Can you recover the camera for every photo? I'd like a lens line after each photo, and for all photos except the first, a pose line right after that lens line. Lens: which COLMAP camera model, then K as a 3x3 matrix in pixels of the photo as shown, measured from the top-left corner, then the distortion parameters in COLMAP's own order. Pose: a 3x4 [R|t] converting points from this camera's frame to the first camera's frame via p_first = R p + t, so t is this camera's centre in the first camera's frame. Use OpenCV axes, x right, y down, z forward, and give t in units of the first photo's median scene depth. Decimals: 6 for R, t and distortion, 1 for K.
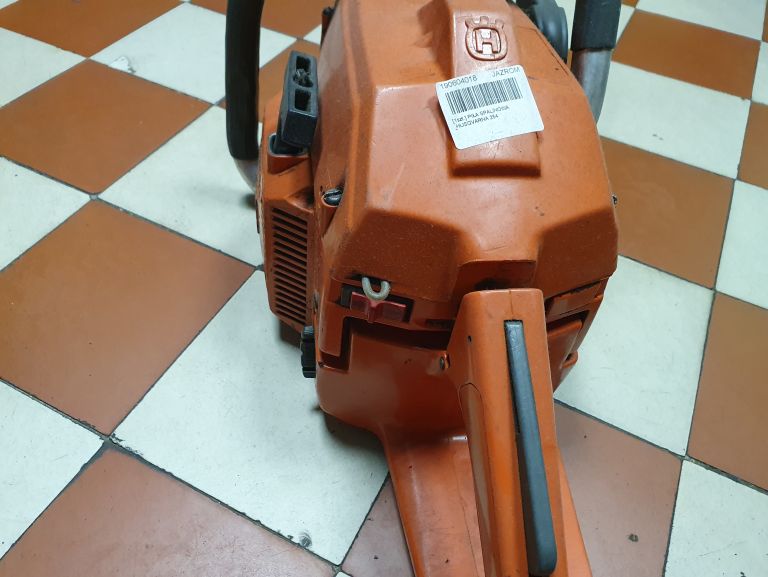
lens RADIAL K [[600.5, 0, 373.9], [0, 600.5, 286.8], [0, 0, 1]] dist [0.046615, -0.055170]
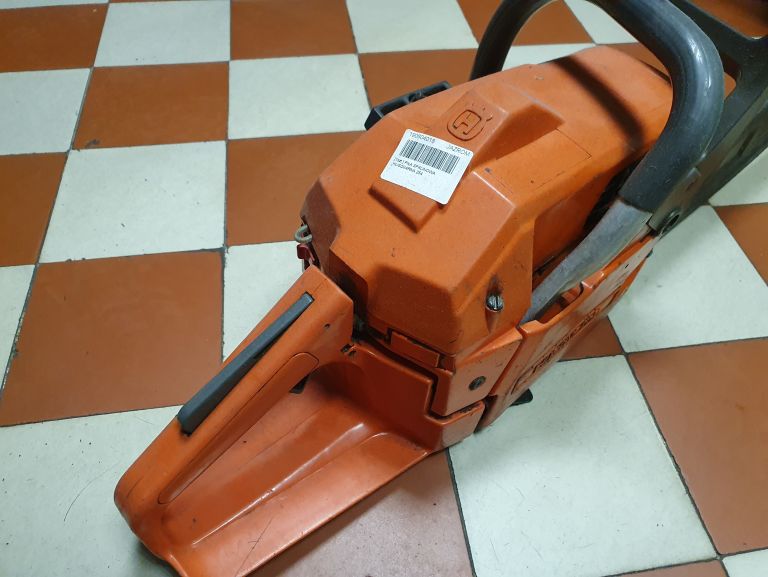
lens RADIAL K [[602.0, 0, 384.0], [0, 602.0, 288.5], [0, 0, 1]] dist [0.002982, 0.011431]
pose [[0.591888, 0.605314, -0.532225, 0.942618], [-0.611102, 0.767569, 0.193369, -0.289955], [0.525569, 0.210791, 0.824224, -0.005911]]
